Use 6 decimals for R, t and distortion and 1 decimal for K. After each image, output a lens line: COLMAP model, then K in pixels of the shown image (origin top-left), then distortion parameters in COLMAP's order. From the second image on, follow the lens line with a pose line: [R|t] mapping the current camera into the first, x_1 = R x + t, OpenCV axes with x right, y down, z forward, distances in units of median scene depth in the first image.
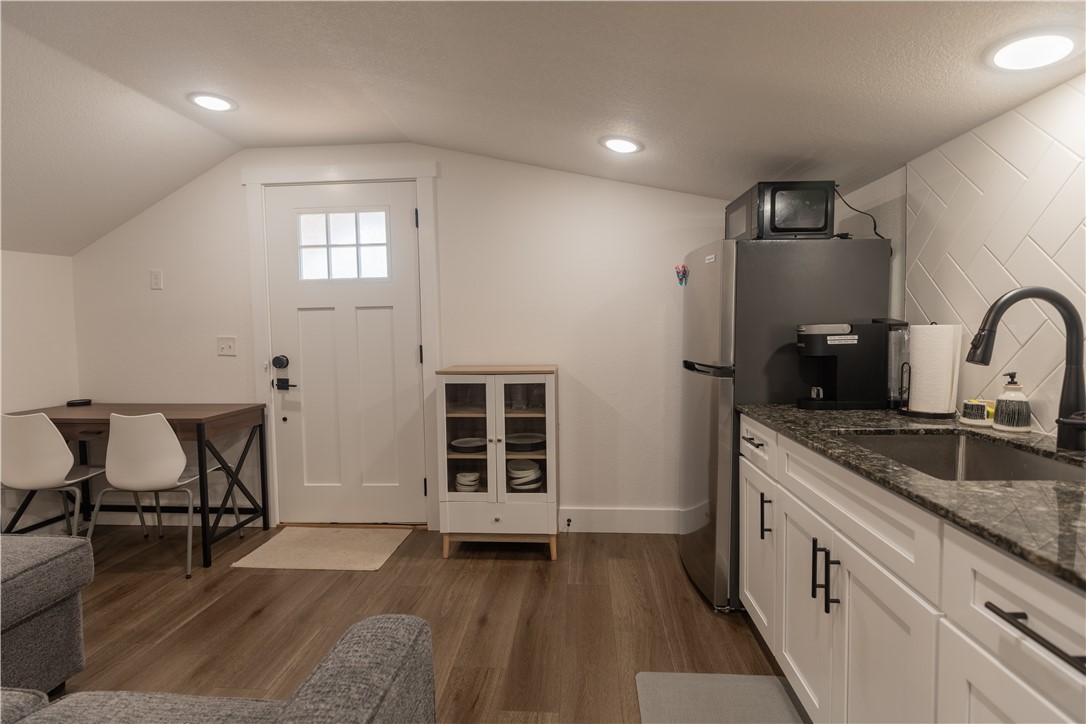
lens RADIAL K [[515.3, 0, 545.7], [0, 515.3, 357.6], [0, 0, 1]] dist [0.000239, -0.000980]
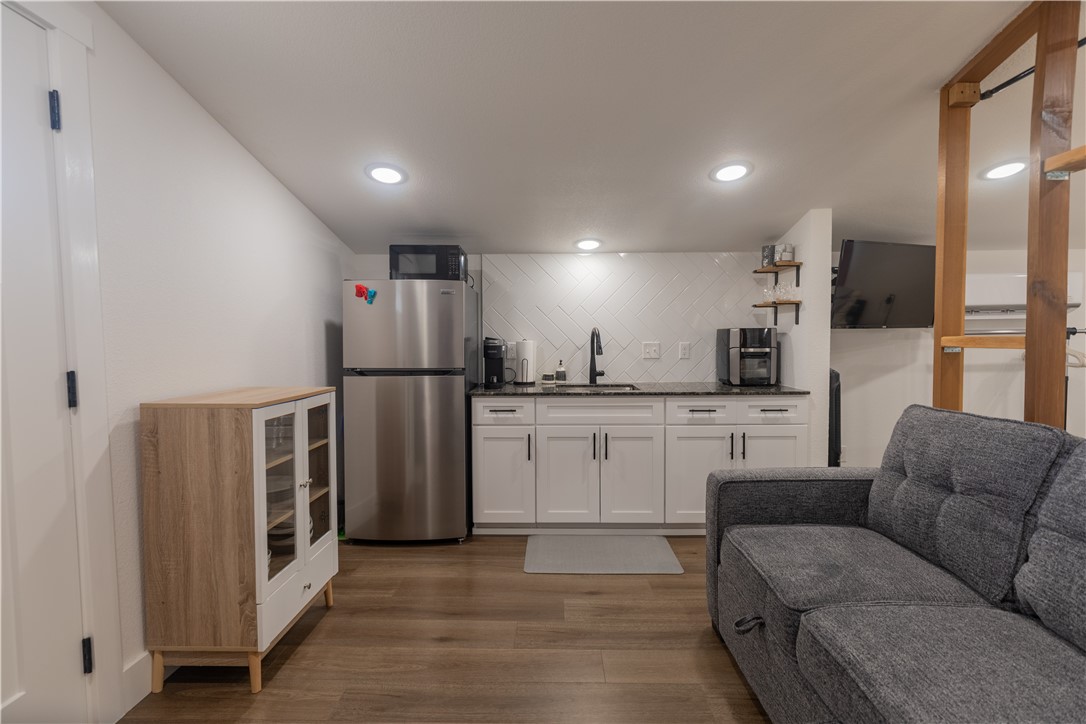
lens RADIAL K [[515.3, 0, 544.0], [0, 515.3, 359.0], [0, 0, 1]] dist [0.000239, -0.000980]
pose [[-0.056366, -0.021777, 0.998173, -0.884171], [0.060639, 0.997842, 0.025194, -0.023834], [-0.996567, 0.061948, -0.054924, 0.675912]]
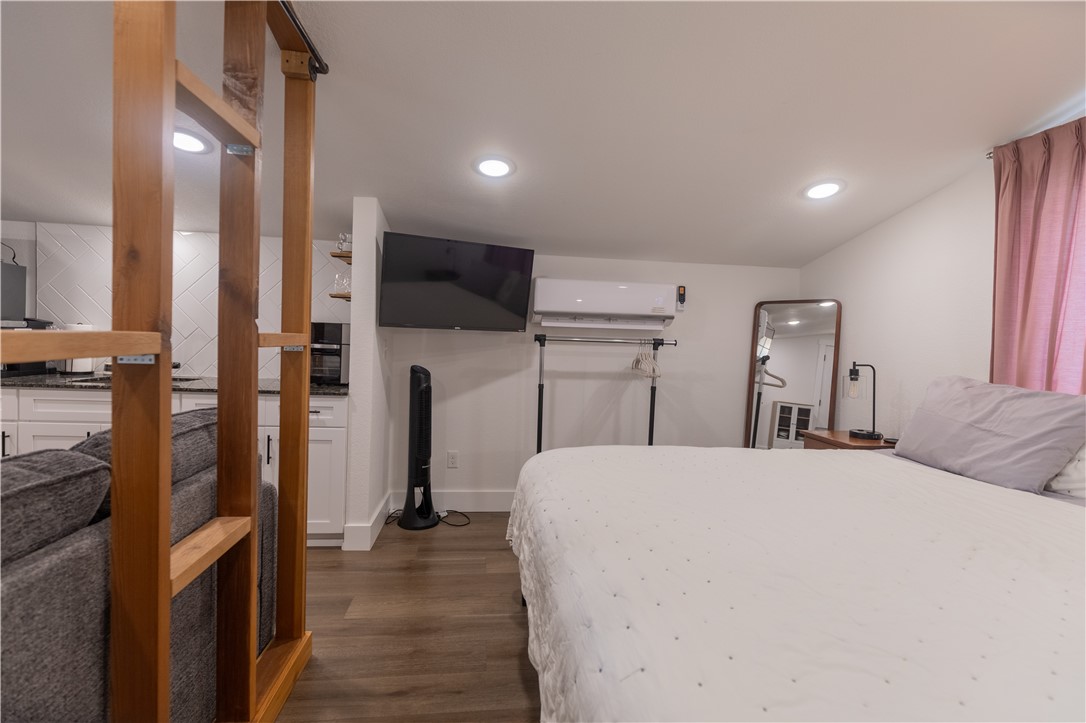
lens RADIAL K [[515.3, 0, 548.9], [0, 515.3, 358.6], [0, 0, 1]] dist [0.000239, -0.000980]
pose [[-0.193782, -0.027225, 0.980667, -0.898590], [0.014219, 0.999432, 0.030556, 0.017063], [-0.980942, 0.019866, -0.193285, -0.186222]]
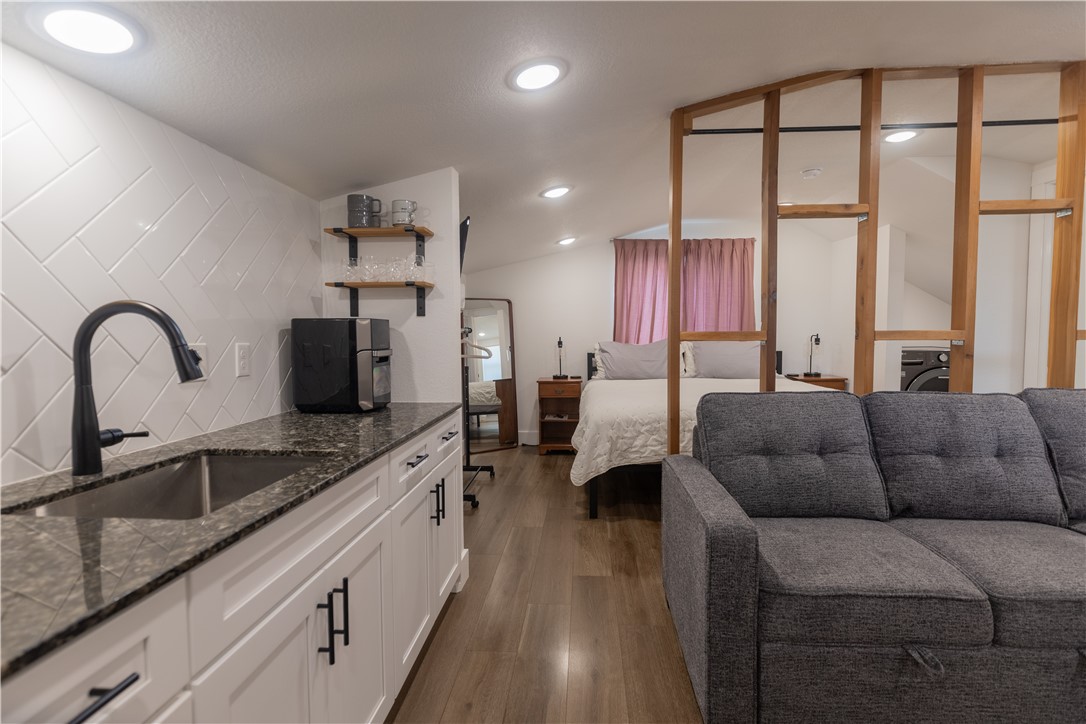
lens RADIAL K [[515.3, 0, 542.7], [0, 515.3, 358.9], [0, 0, 1]] dist [0.000239, -0.000980]
pose [[-0.999709, 0.023280, 0.006246, 0.084701], [0.023796, 0.994507, 0.101929, -0.050932], [-0.003838, 0.102048, -0.994772, 0.909434]]
